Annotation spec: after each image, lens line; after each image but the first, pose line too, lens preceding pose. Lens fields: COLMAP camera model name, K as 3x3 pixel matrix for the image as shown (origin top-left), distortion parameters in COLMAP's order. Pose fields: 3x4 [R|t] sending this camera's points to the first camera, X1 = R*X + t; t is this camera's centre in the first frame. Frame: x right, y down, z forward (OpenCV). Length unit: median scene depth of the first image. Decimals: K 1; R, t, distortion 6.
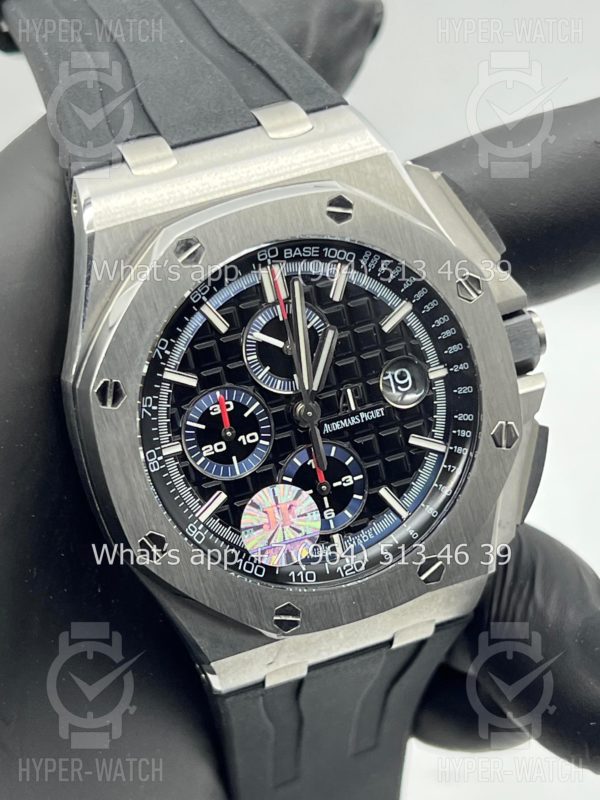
lens RADIAL K [[1856.6, 0, 297.6], [0, 1856.6, 401.6], [0, 0, 1]] dist [0.279650, 0.000000]
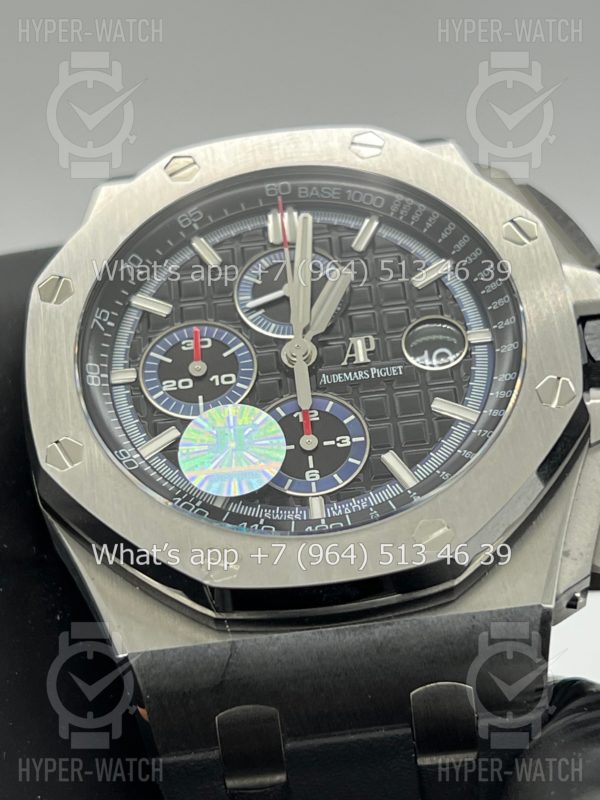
lens RADIAL K [[1856.6, 0, 301.2], [0, 1856.6, 399.7], [0, 0, 1]] dist [0.279650, 0.000000]
pose [[0.937718, -0.049057, -0.343917, 0.277760], [-0.181791, 0.774320, -0.606119, 0.501978], [0.296037, 0.630890, 0.717175, 0.441723]]
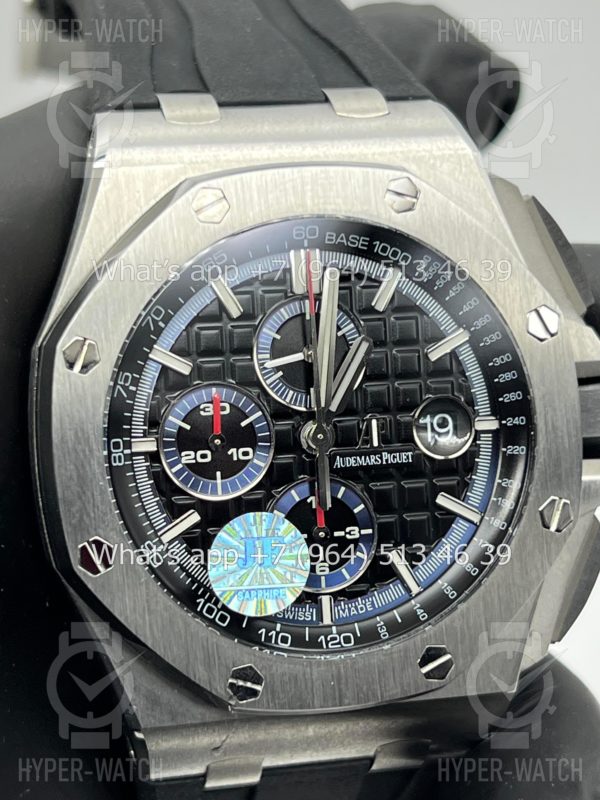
lens RADIAL K [[1856.6, 0, 298.8], [0, 1856.6, 406.4], [0, 0, 1]] dist [0.279650, 0.000000]
pose [[0.982079, 0.180065, -0.055662, 0.039506], [-0.186366, 0.971812, -0.144393, 0.111451], [0.028093, 0.152179, 0.987954, 0.198354]]
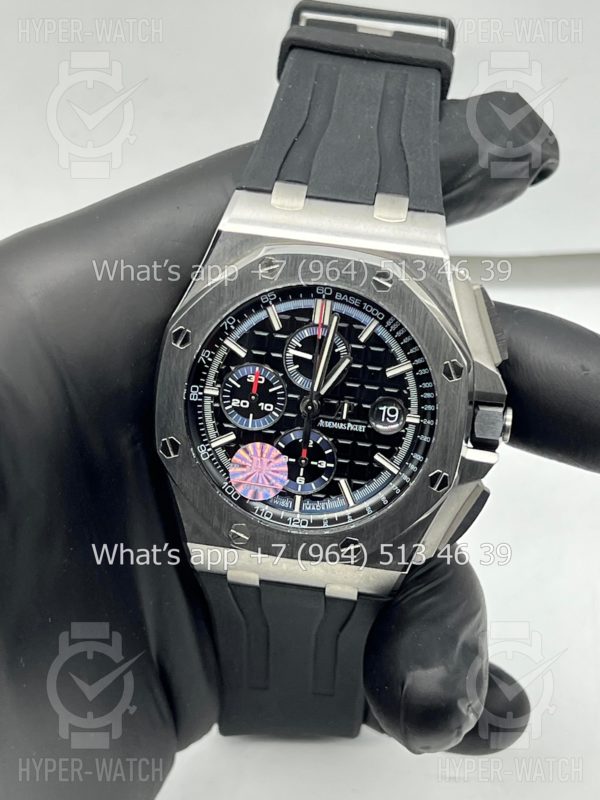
lens RADIAL K [[1856.6, 0, 298.0], [0, 1856.6, 401.1], [0, 0, 1]] dist [0.279650, 0.000000]
pose [[0.877148, 0.397814, -0.268990, 0.370425], [-0.394757, 0.916278, 0.067840, -0.088769], [0.273457, 0.046680, 0.960751, -0.344548]]
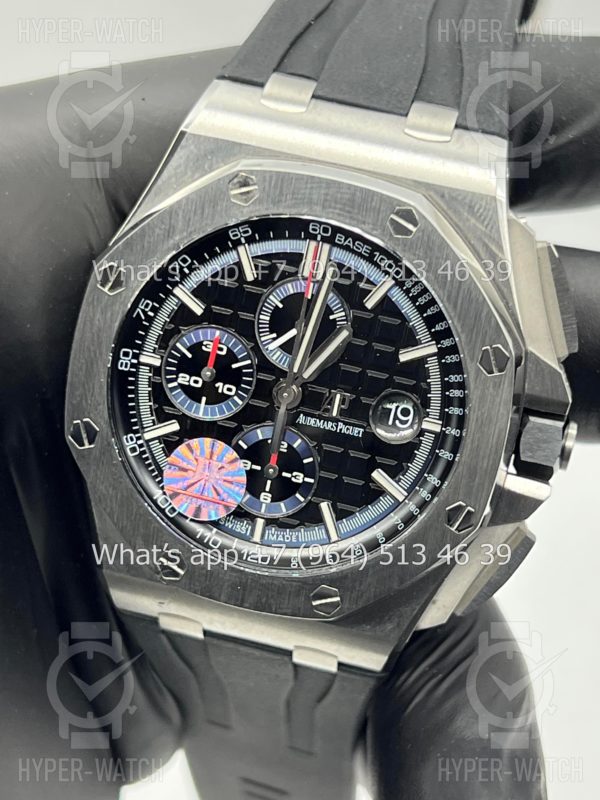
lens RADIAL K [[1856.6, 0, 300.8], [0, 1856.6, 399.8], [0, 0, 1]] dist [0.279650, 0.000000]
pose [[0.821548, 0.475566, -0.314478, 0.319435], [-0.473180, 0.876435, 0.089237, -0.081849], [0.318057, 0.075492, 0.945061, 0.077494]]
